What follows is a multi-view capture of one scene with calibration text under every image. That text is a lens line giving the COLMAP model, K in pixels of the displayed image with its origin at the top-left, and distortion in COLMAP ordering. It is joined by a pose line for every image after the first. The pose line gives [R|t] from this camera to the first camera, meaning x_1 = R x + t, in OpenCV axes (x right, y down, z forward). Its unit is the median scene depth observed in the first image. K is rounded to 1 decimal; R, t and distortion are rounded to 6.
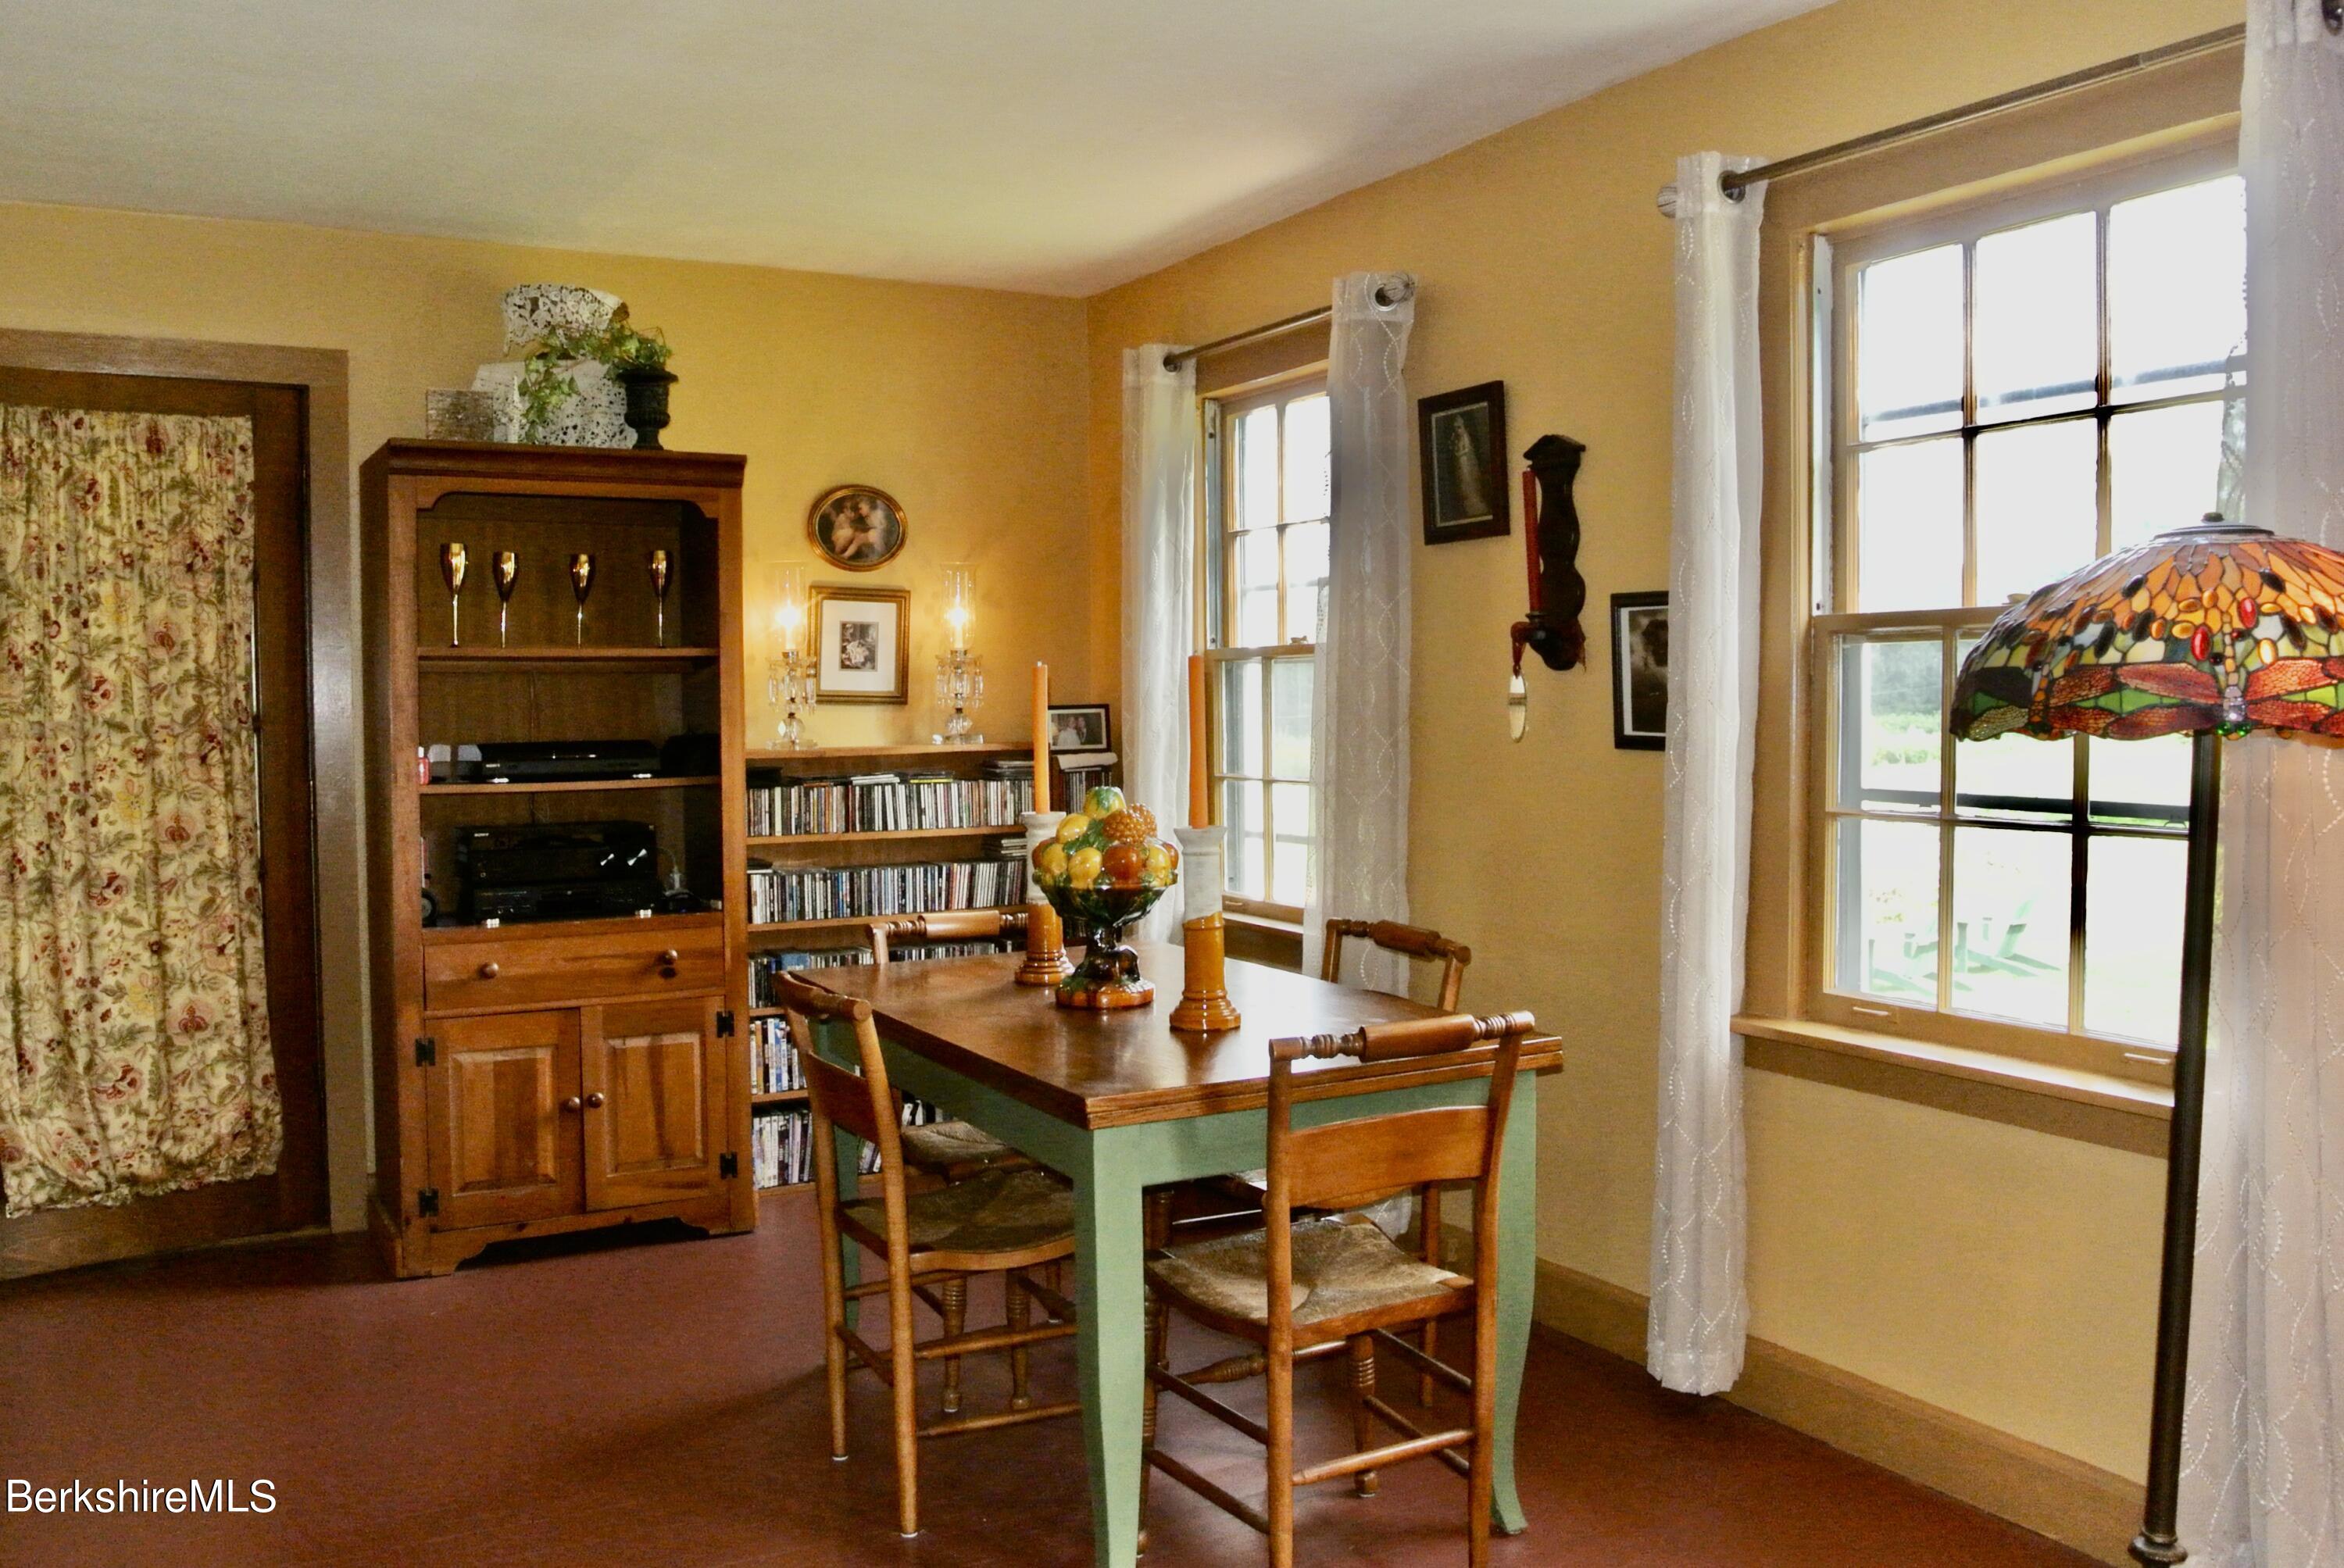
lens RADIAL K [[1920.5, 0, 1163.8], [0, 1920.5, 791.0], [0, 0, 1]] dist [-0.066439, 0.020214]
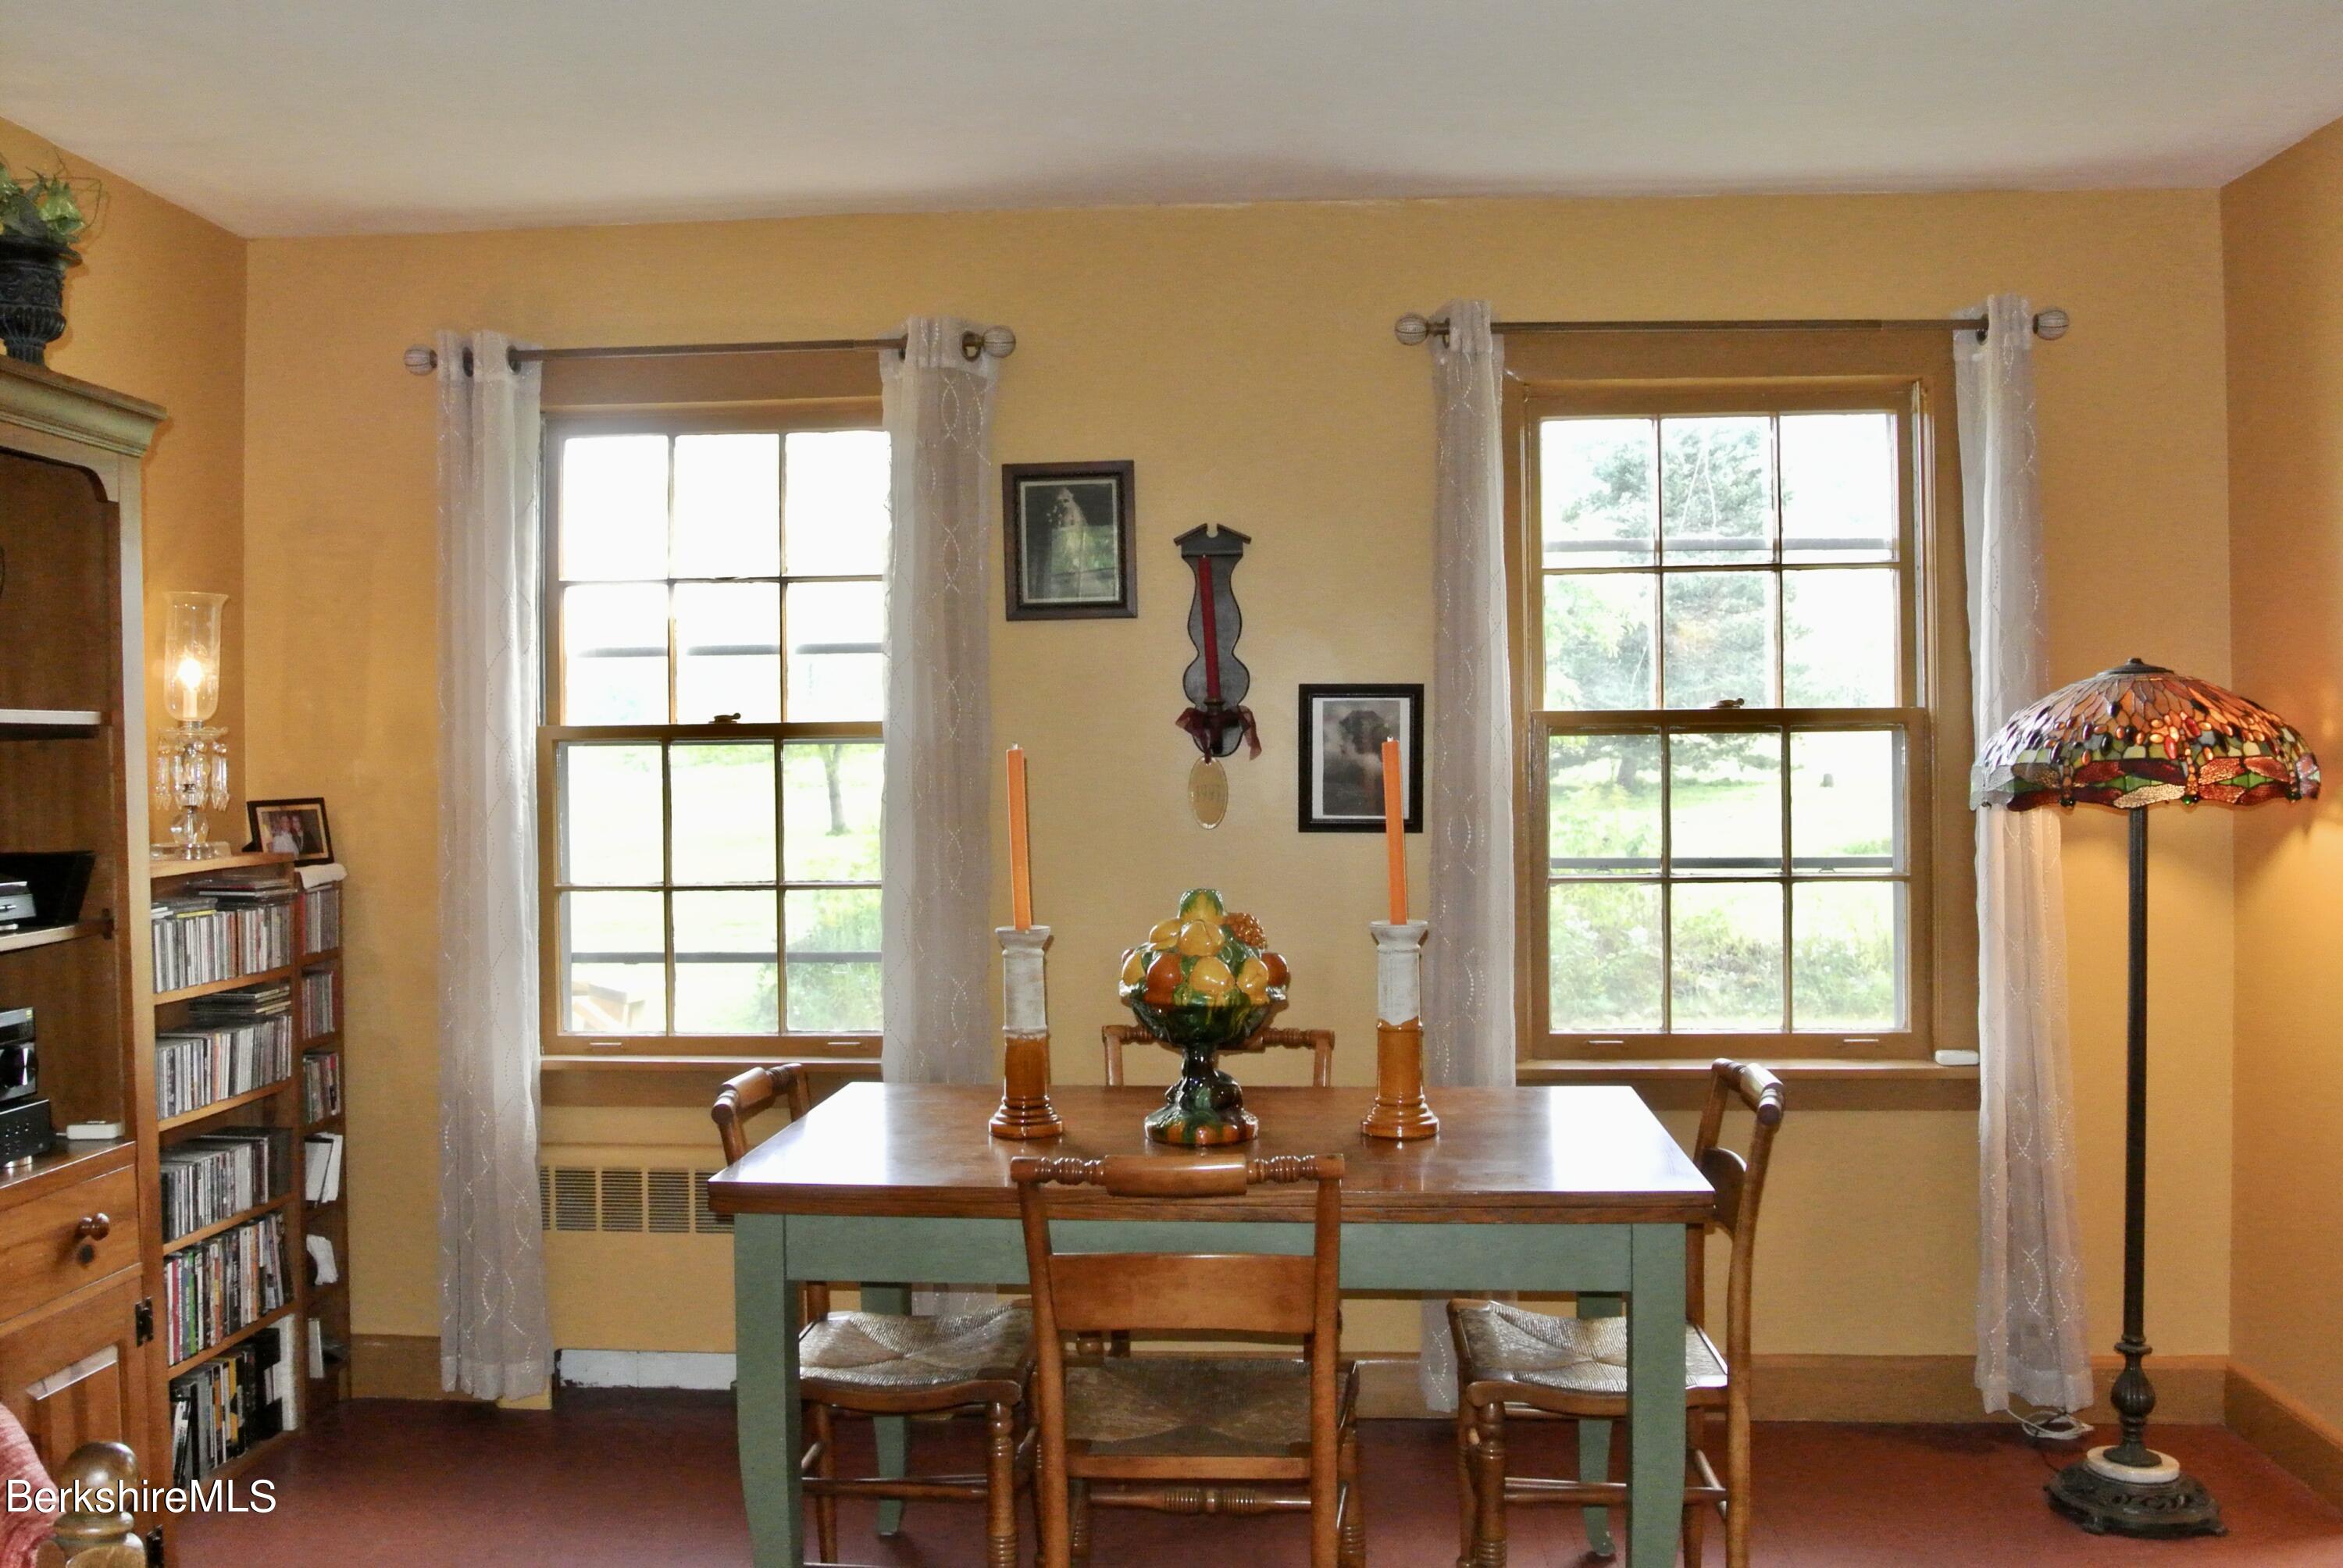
lens RADIAL K [[2113.4, 0, 1174.0], [0, 2113.4, 779.5], [0, 0, 1]] dist [-0.059313, -0.004194]
pose [[0.541786, -0.004086, 0.840506, -0.717329], [0.045796, 0.998646, -0.024665, -0.023885], [-0.839268, 0.051856, 0.541240, 0.403714]]
